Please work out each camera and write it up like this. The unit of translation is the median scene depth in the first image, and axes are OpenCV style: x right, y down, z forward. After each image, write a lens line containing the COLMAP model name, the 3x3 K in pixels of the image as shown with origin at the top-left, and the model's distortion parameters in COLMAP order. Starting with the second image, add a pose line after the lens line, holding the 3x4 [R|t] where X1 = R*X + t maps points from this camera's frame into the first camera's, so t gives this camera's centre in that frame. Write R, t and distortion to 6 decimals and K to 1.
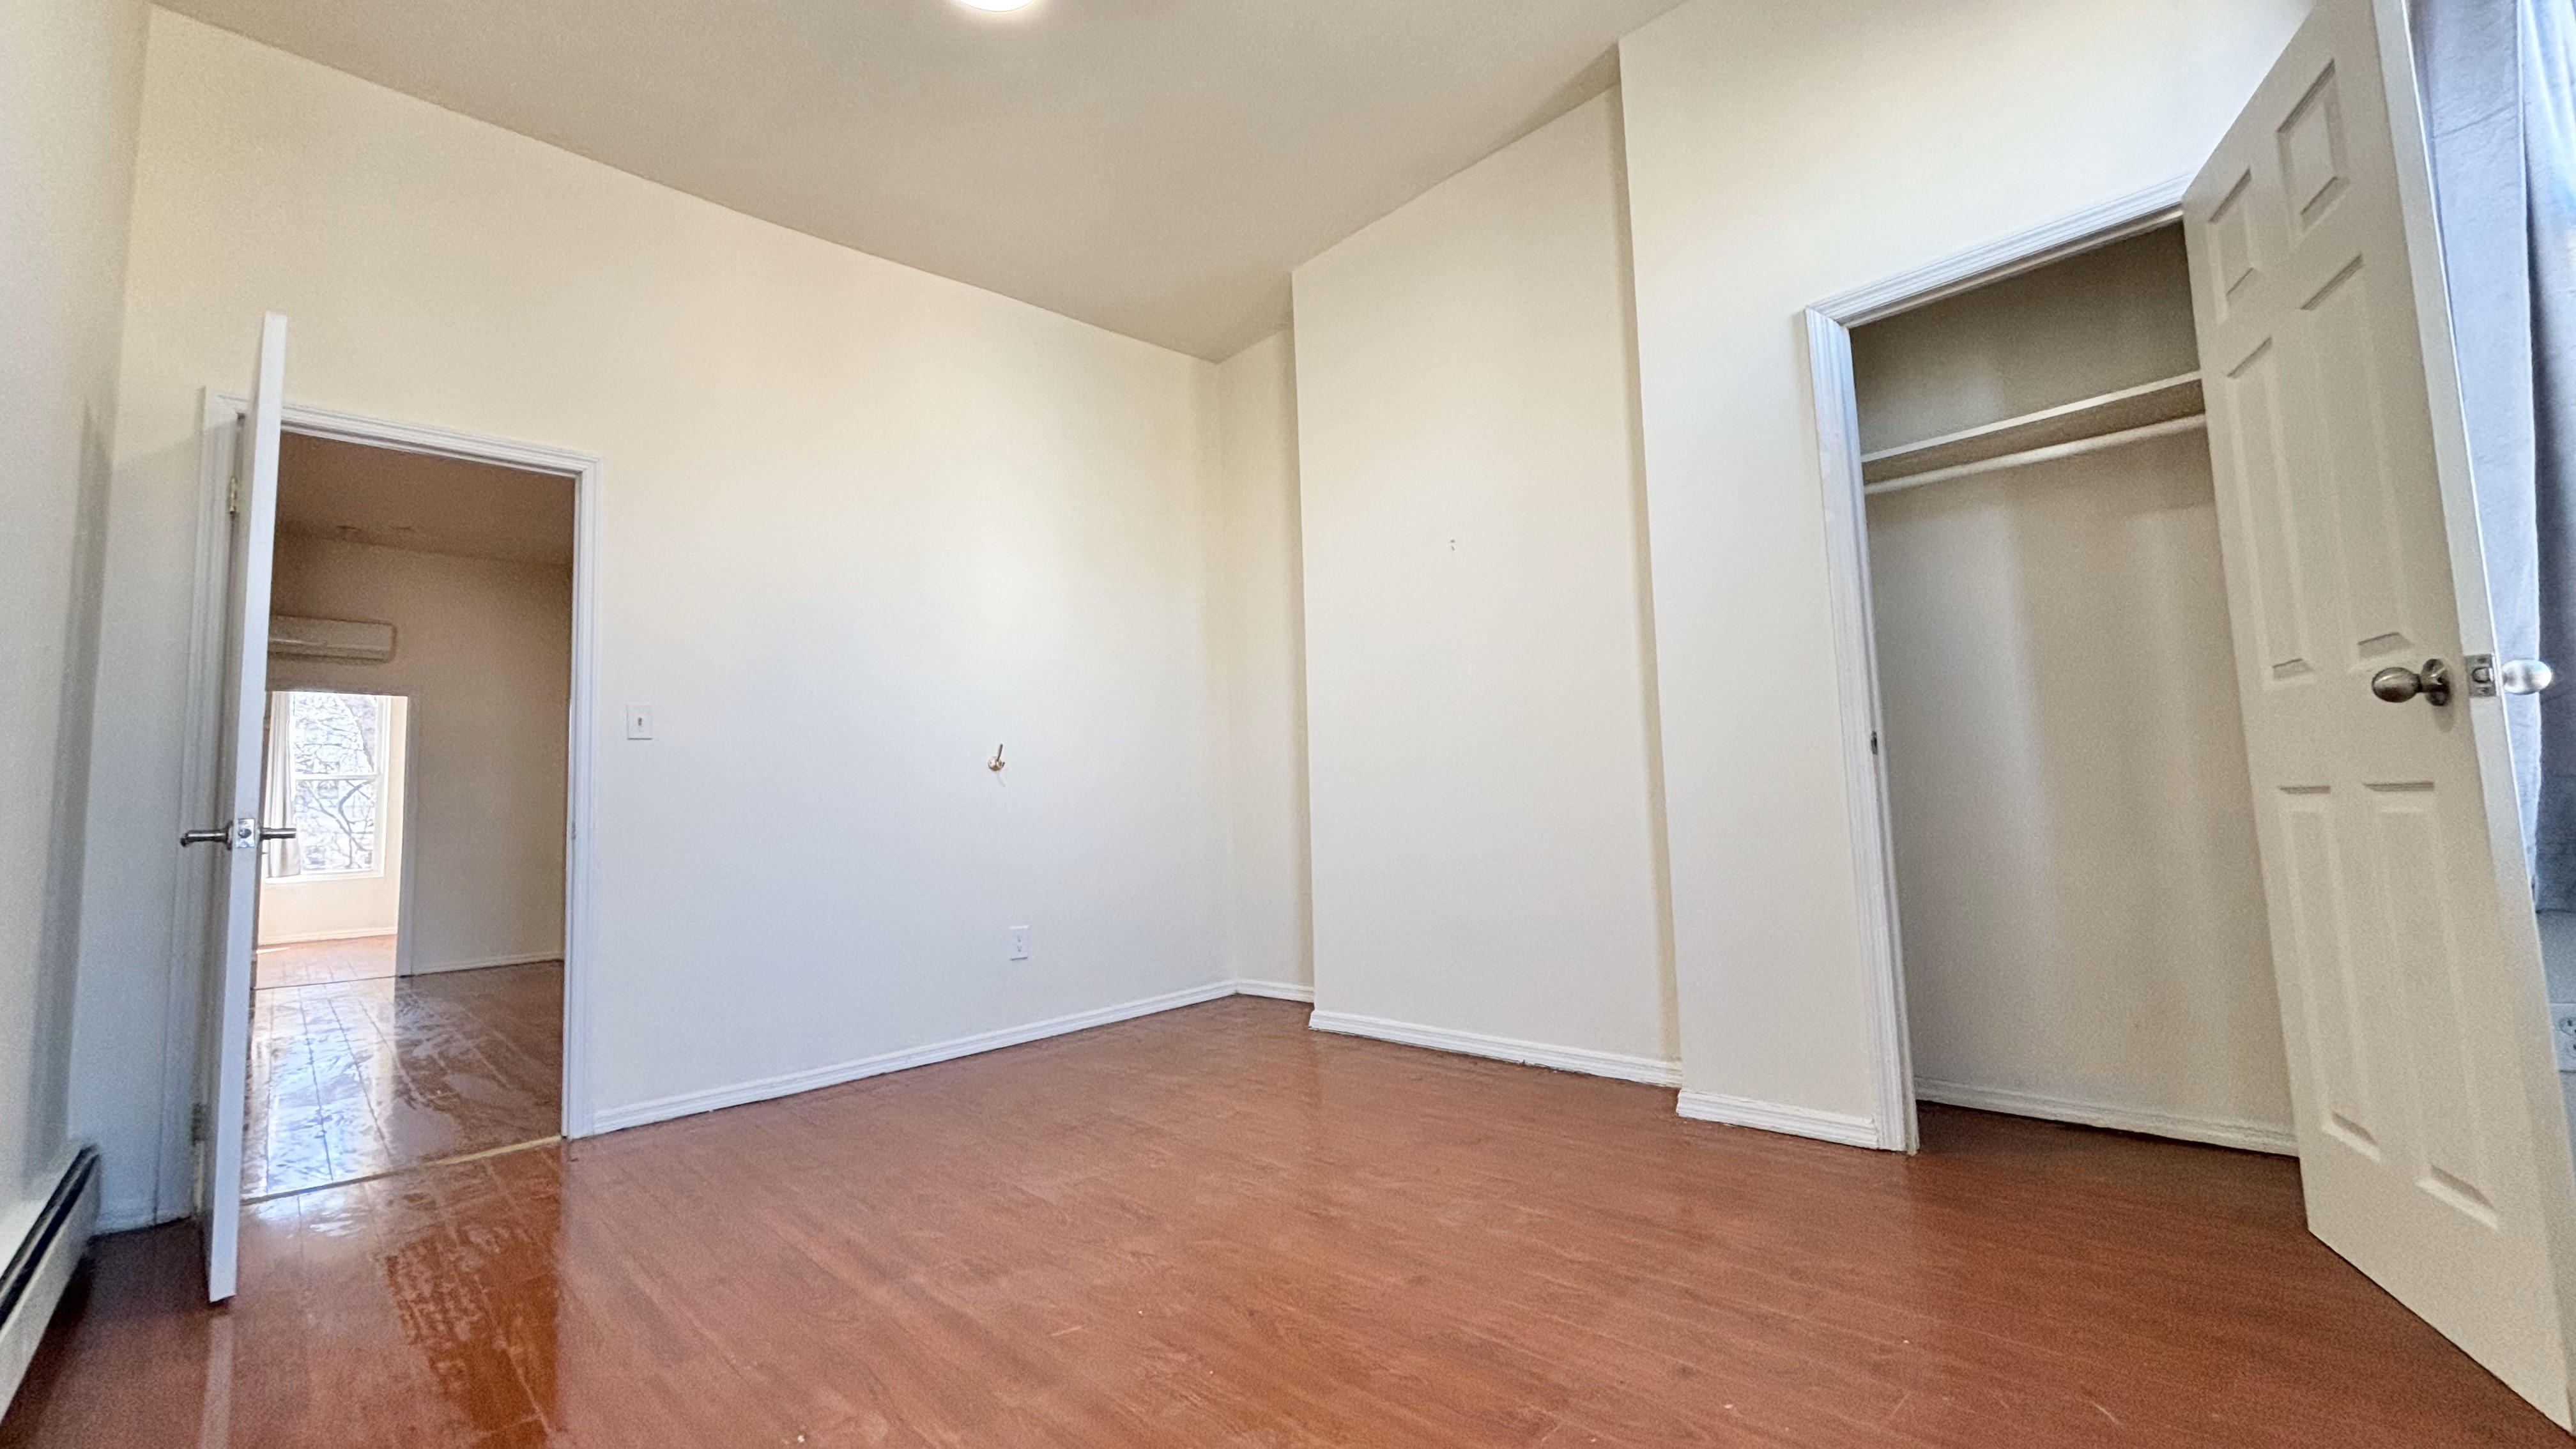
lens RADIAL K [[1031.0, 0, 1266.4], [0, 1031.0, 718.1], [0, 0, 1]] dist [0.000039, -0.000042]
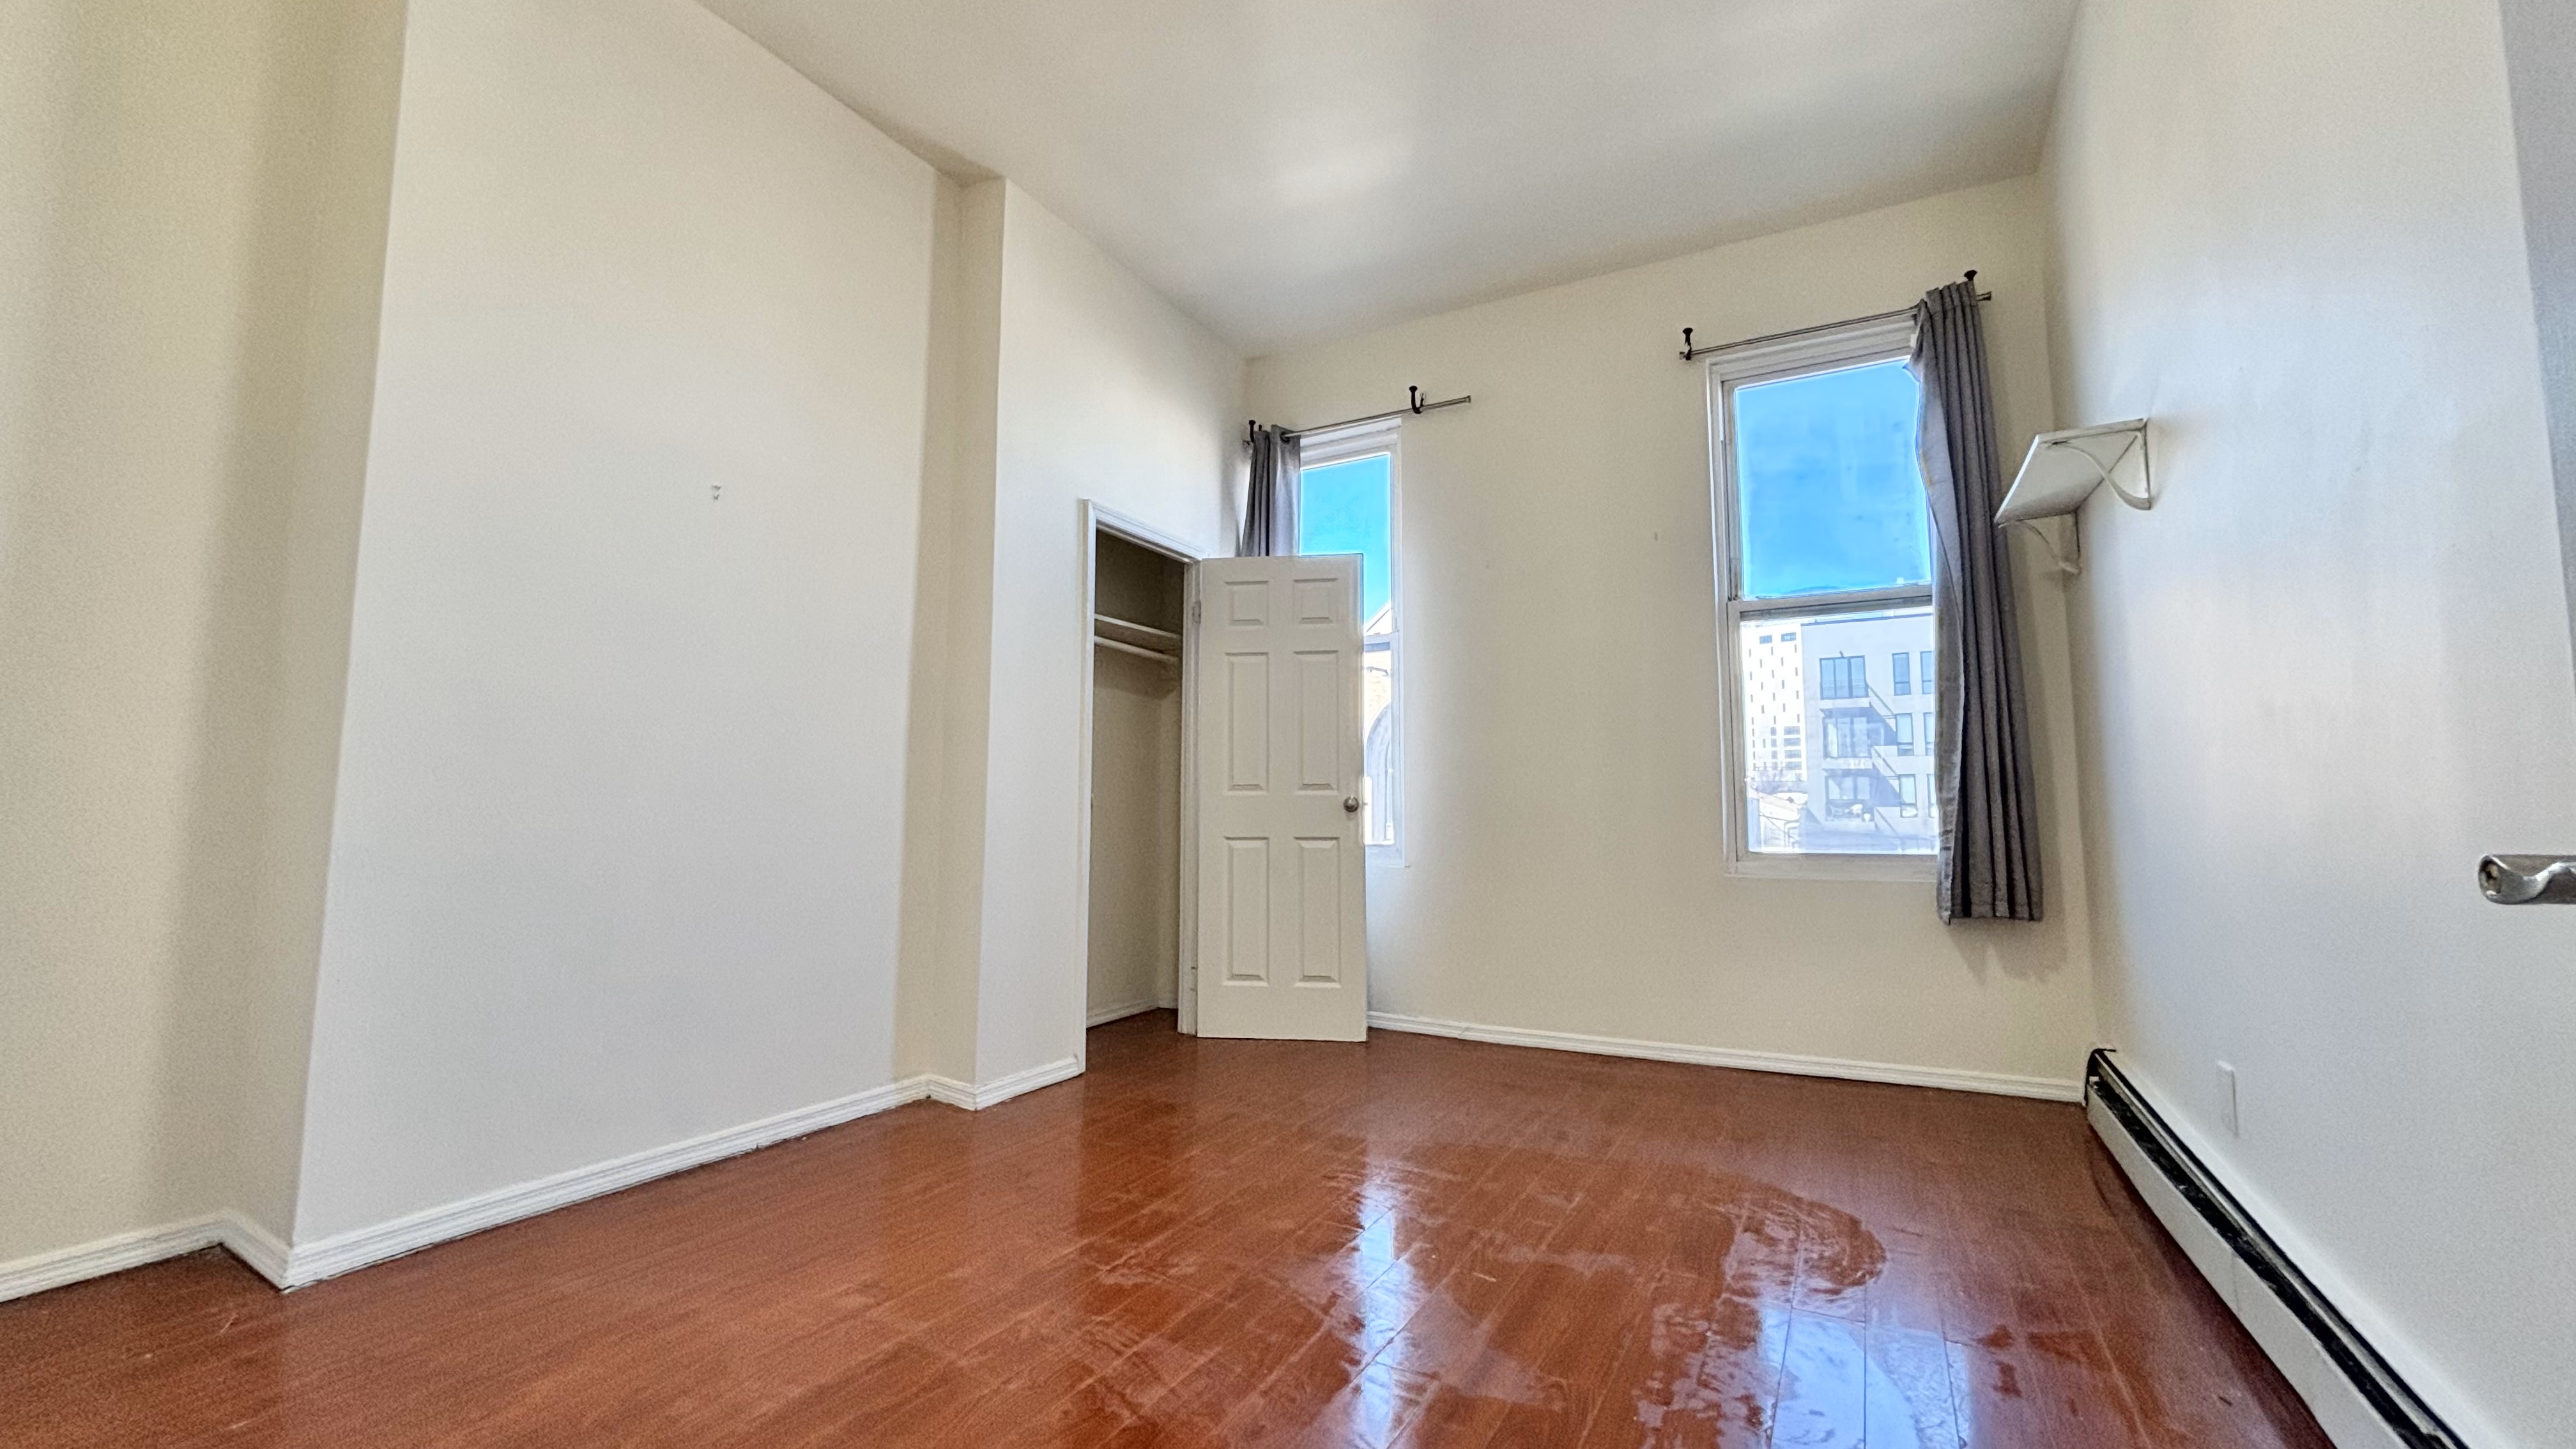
lens RADIAL K [[1036.8, 0, 1288.0], [0, 1036.8, 724.5], [0, 0, 1]] dist [0.000213, 0.000010]
pose [[-0.290462, 0.125221, 0.948658, -0.954736], [-0.085707, 0.984011, -0.156130, 0.121601], [-0.953041, -0.126656, -0.275085, 1.152121]]
